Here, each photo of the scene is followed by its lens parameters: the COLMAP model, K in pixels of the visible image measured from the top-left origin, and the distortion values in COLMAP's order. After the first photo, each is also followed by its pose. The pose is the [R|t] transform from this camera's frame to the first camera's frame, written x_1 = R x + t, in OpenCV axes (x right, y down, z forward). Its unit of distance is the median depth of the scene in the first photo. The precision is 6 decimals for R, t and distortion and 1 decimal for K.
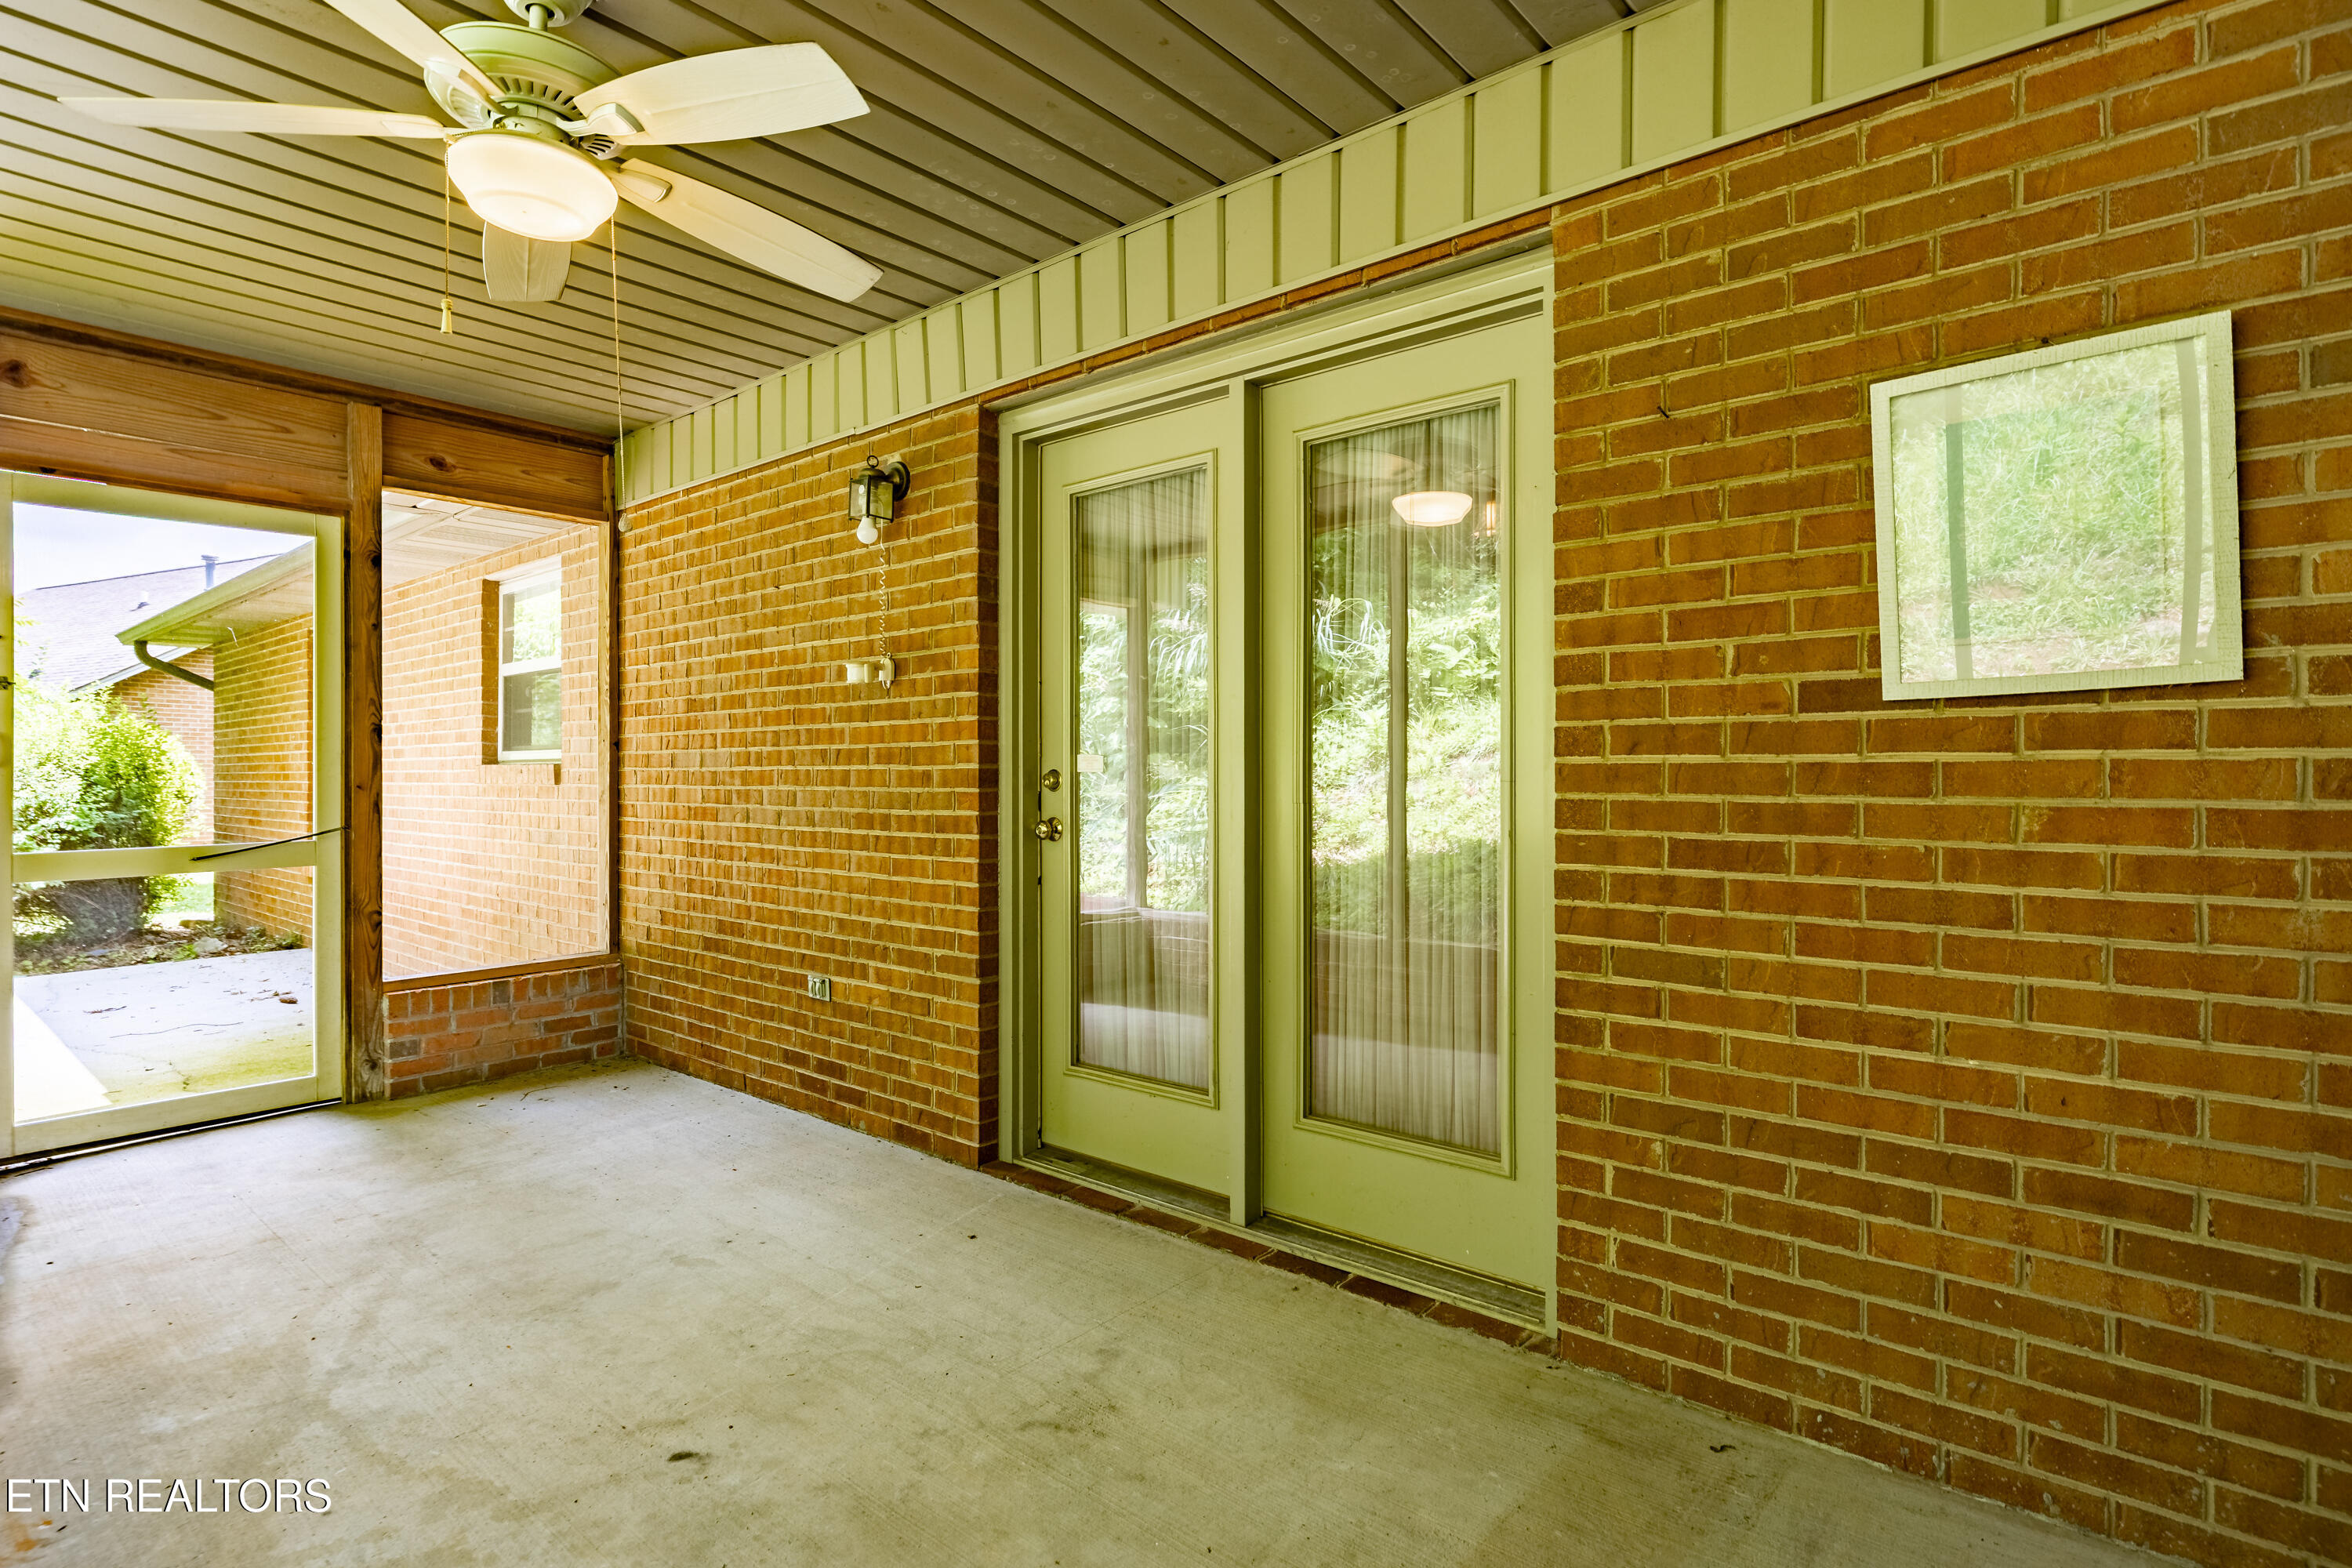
lens RADIAL K [[1196.1, 0, 1175.2], [0, 1196.1, 786.2], [0, 0, 1]] dist [-0.005744, 0.001660]
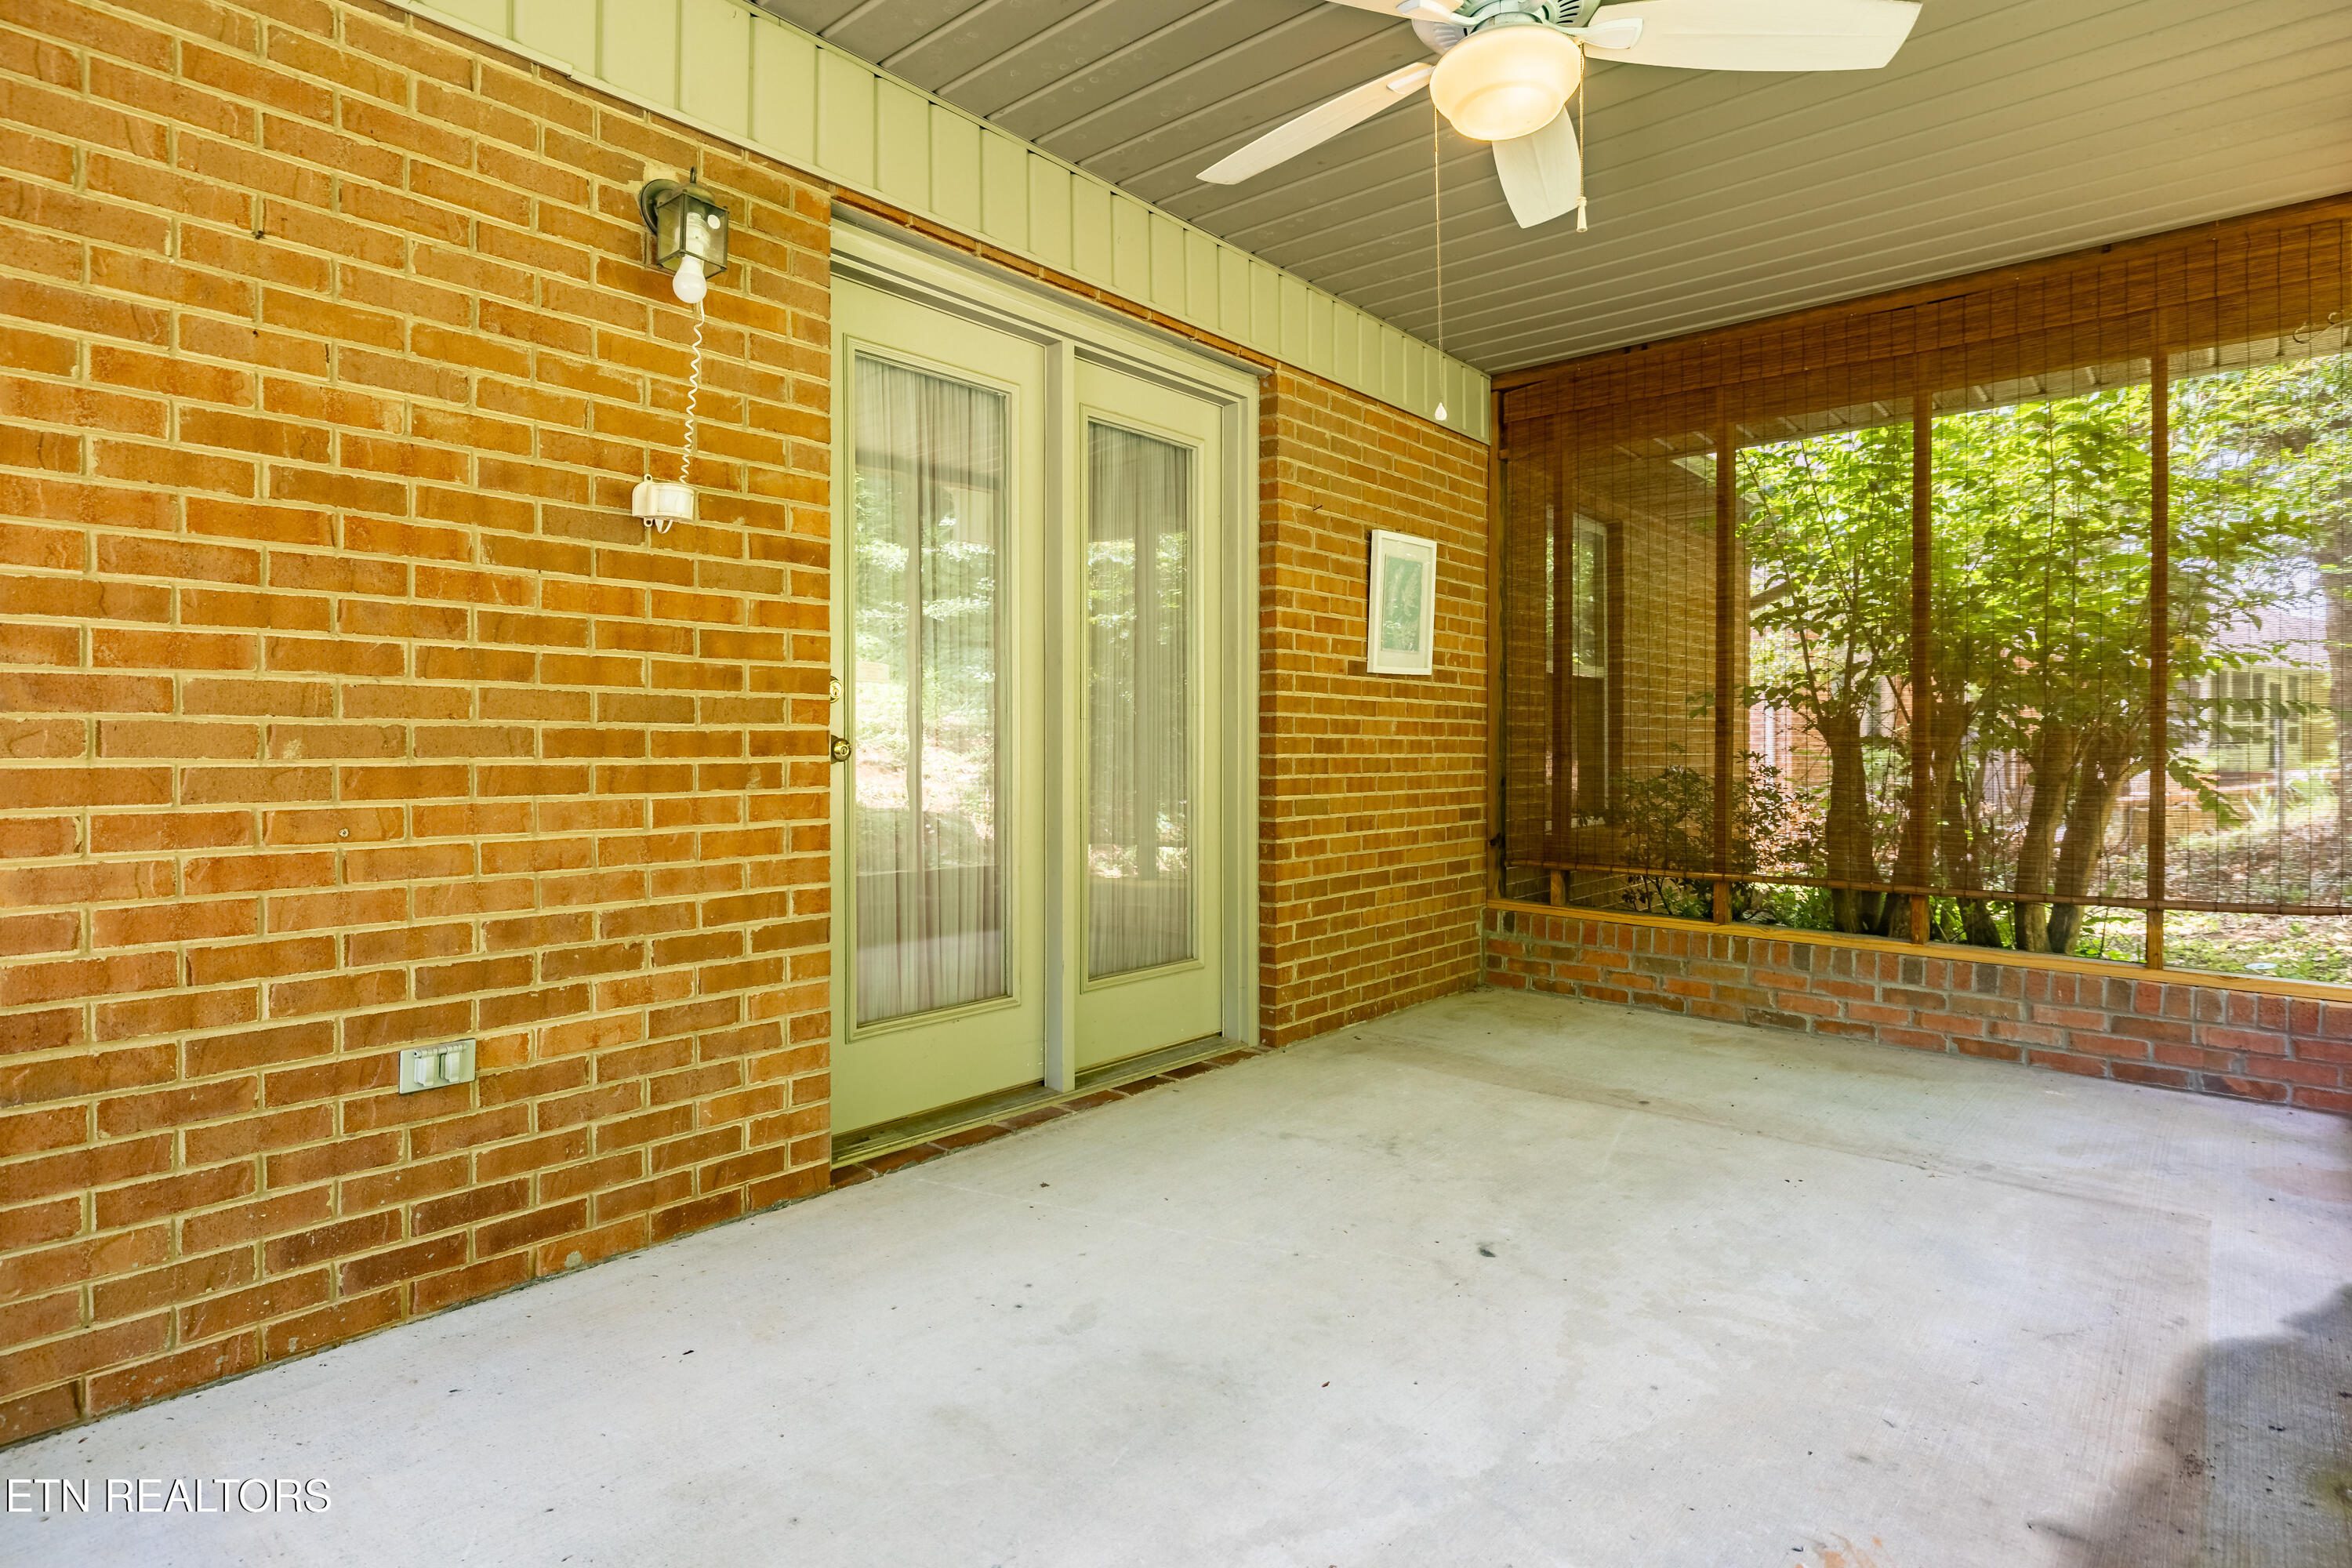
lens RADIAL K [[1242.2, 0, 1188.5], [0, 1242.2, 778.8], [0, 0, 1]] dist [-0.010216, 0.000048]
pose [[-0.015498, -0.023987, 0.999592, -0.998450], [0.008004, 0.999677, 0.024113, 0.039158], [-0.999848, 0.008374, -0.015301, 0.807118]]
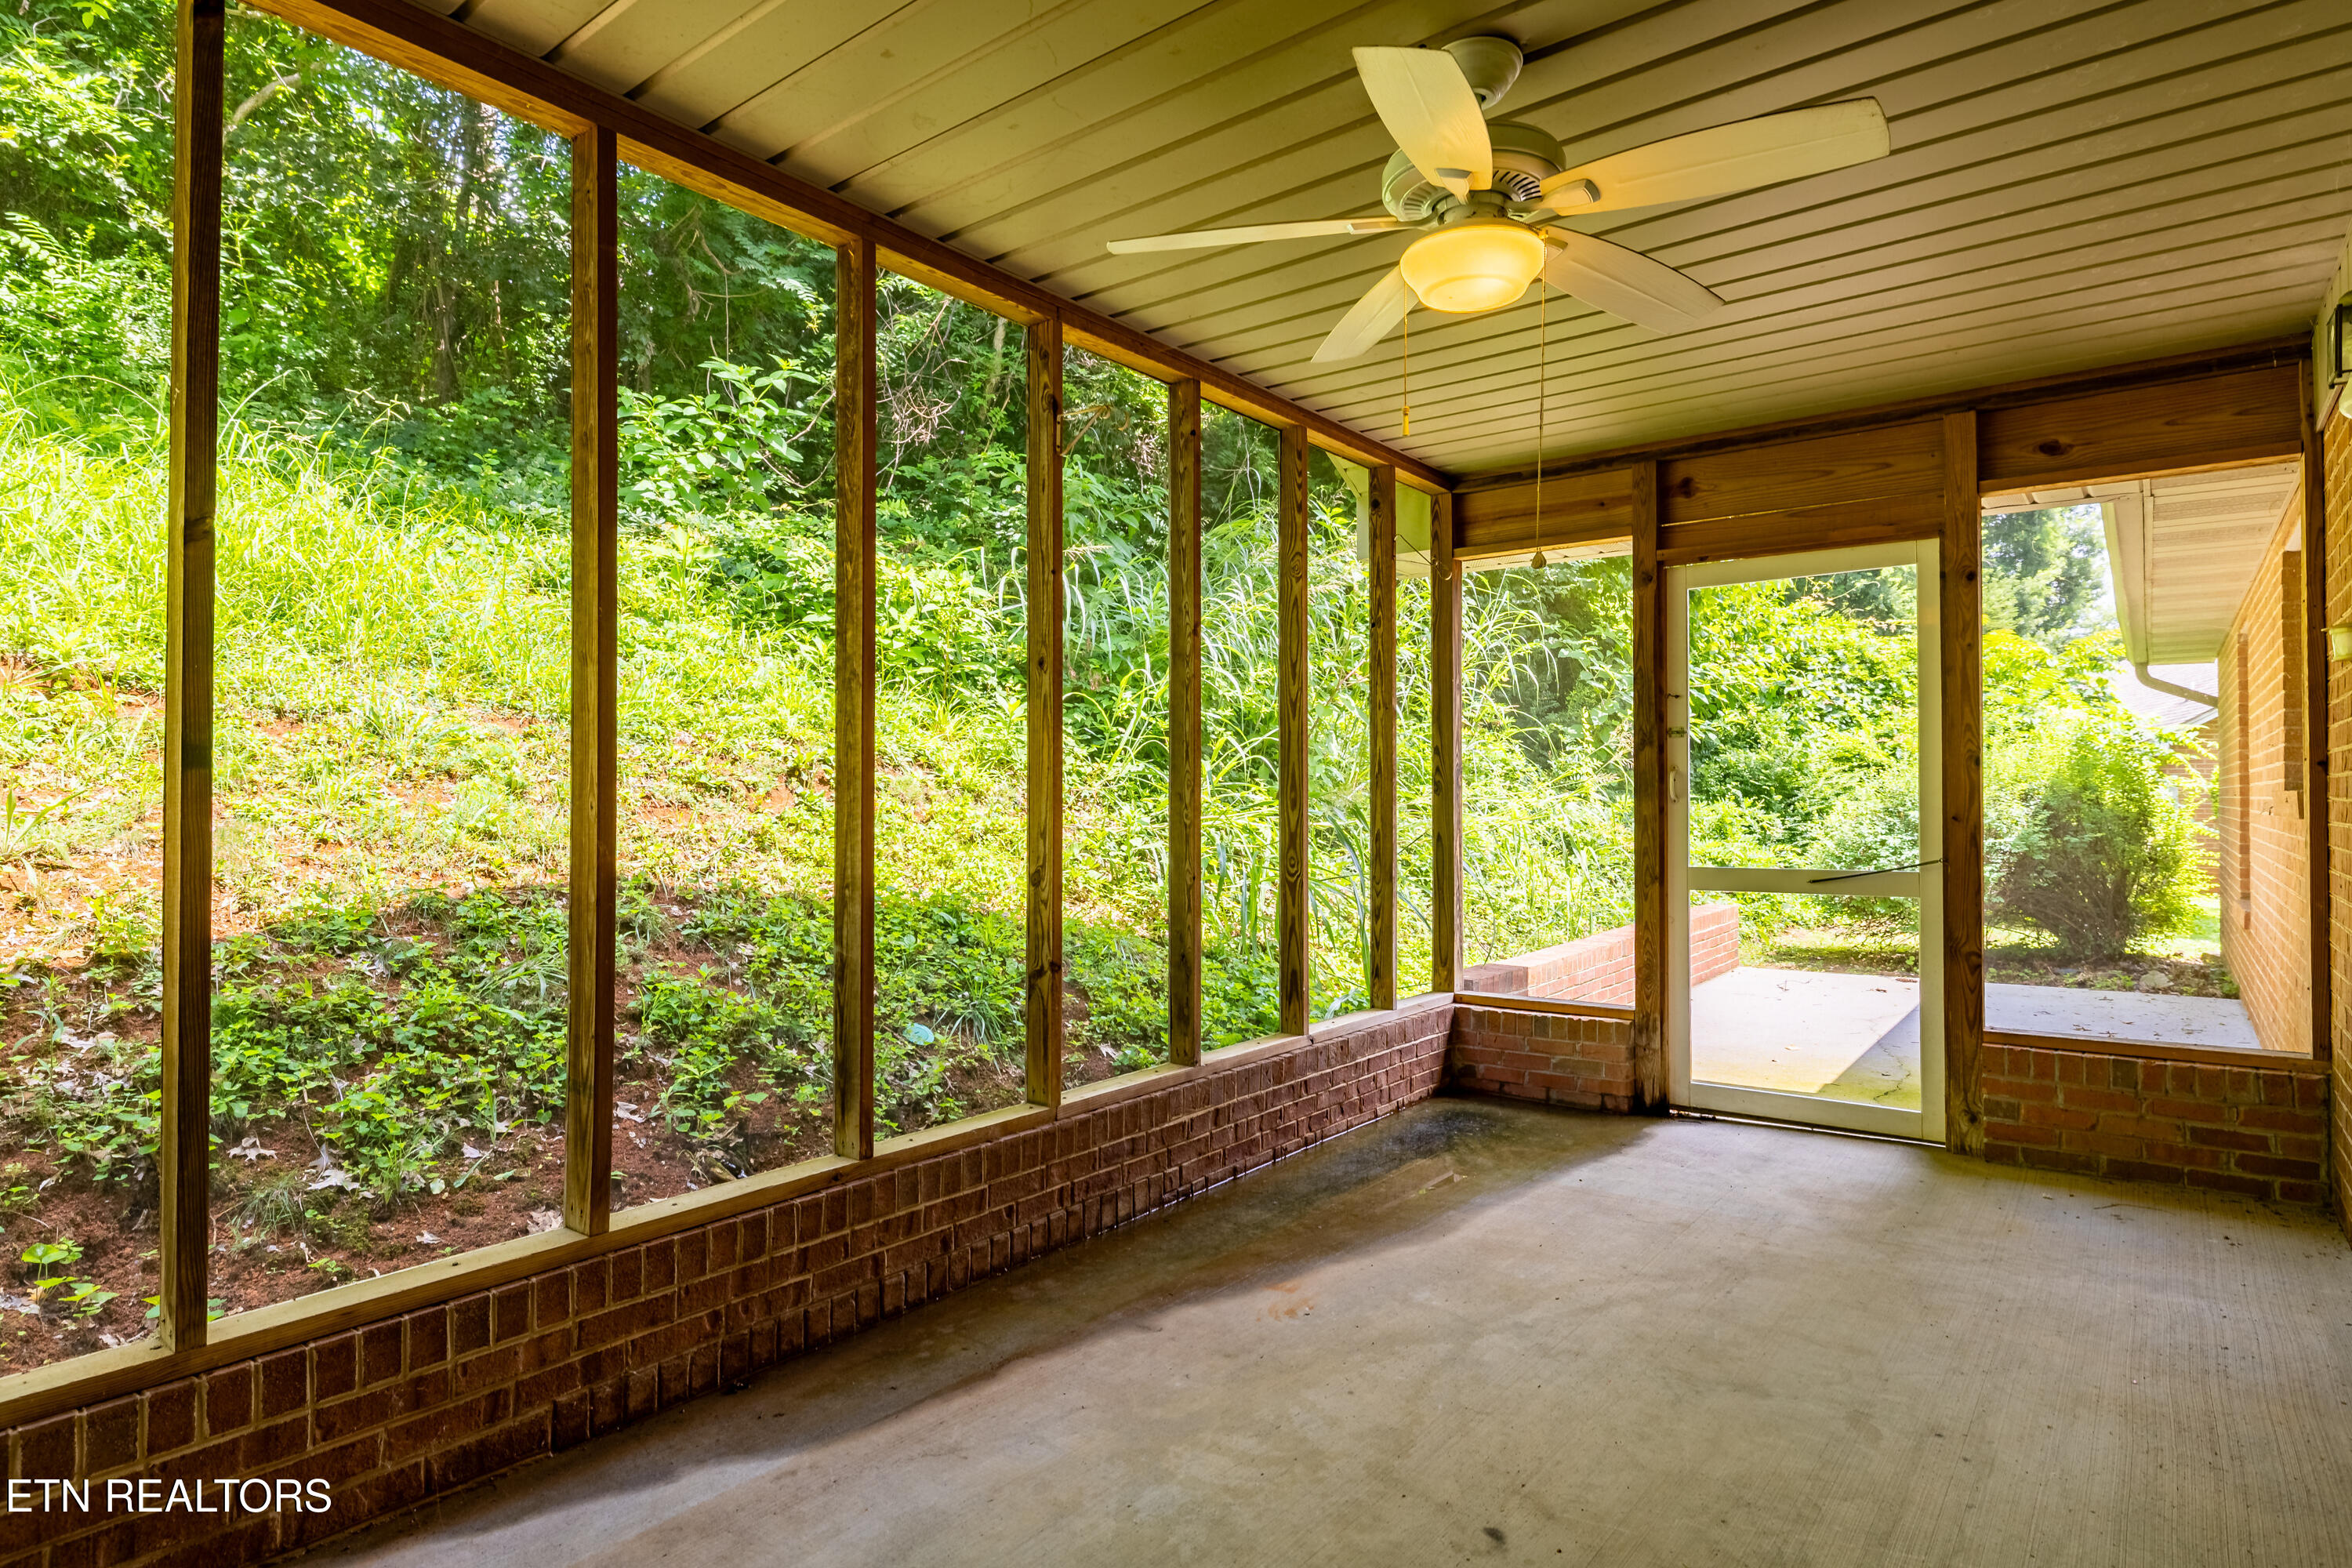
lens RADIAL K [[1242.2, 0, 1160.2], [0, 1242.2, 777.3], [0, 0, 1]] dist [-0.010216, 0.000048]
pose [[0.028891, -0.015213, -0.999467, 0.347785], [-0.011405, 0.999814, -0.015548, -0.011154], [0.999518, 0.011848, 0.028712, 0.432261]]
